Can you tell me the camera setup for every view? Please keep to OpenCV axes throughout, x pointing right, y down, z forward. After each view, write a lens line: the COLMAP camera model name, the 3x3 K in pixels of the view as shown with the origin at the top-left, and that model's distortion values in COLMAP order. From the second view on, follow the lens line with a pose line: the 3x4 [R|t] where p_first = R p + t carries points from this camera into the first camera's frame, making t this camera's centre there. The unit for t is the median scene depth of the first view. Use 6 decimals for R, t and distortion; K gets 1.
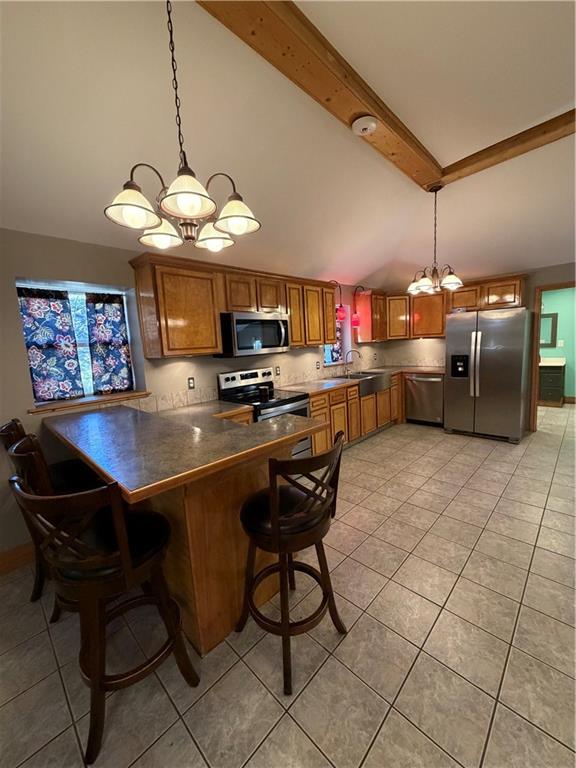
lens RADIAL K [[305.7, 0, 287.5], [0, 305.7, 381.3], [0, 0, 1]] dist [-0.000176, 0.000196]
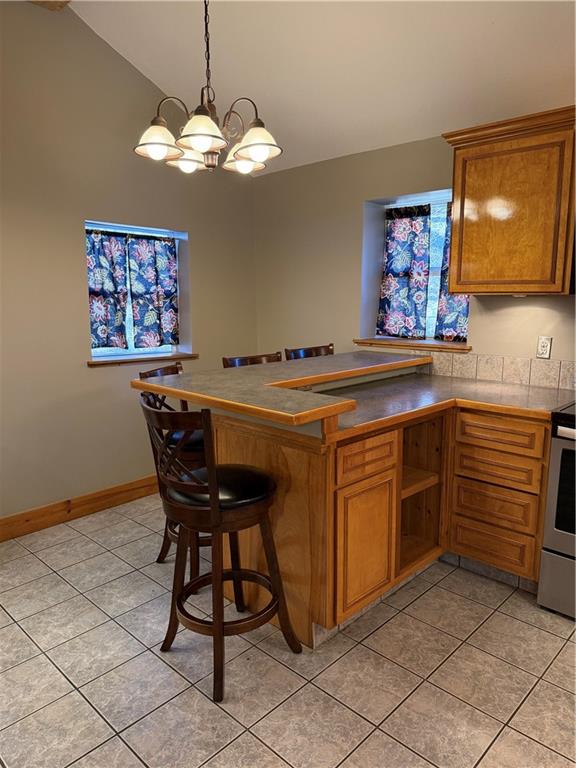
lens RADIAL K [[545.2, 0, 288.0], [0, 545.2, 384.0], [0, 0, 1]] dist [0.004043, -0.004655]
pose [[-0.002332, 0.216442, -0.976293, 0.715636], [-0.121988, 0.968942, 0.215103, -0.093958], [0.992529, 0.119597, 0.024144, 0.600950]]
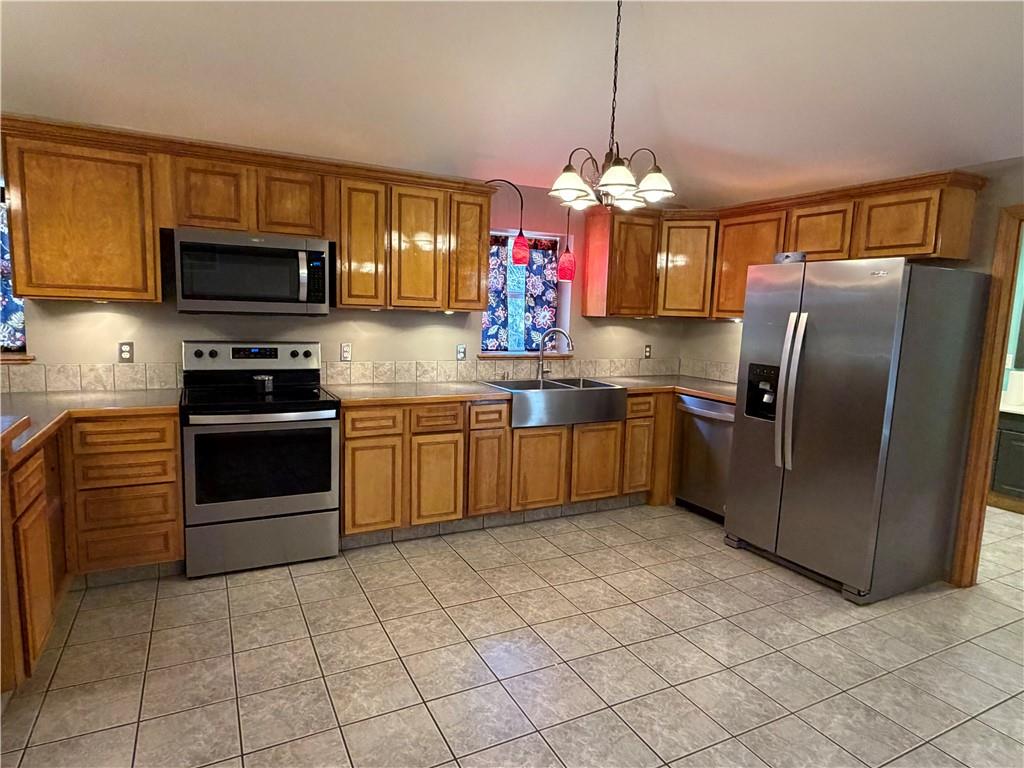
lens RADIAL K [[596.0, 0, 515.1], [0, 596.0, 386.8], [0, 0, 1]] dist [0.000895, 0.000431]
pose [[0.946674, 0.126514, -0.296314, 0.771387], [-0.125315, 0.991848, 0.023119, -0.051156], [0.296824, 0.015246, 0.954811, 0.193123]]
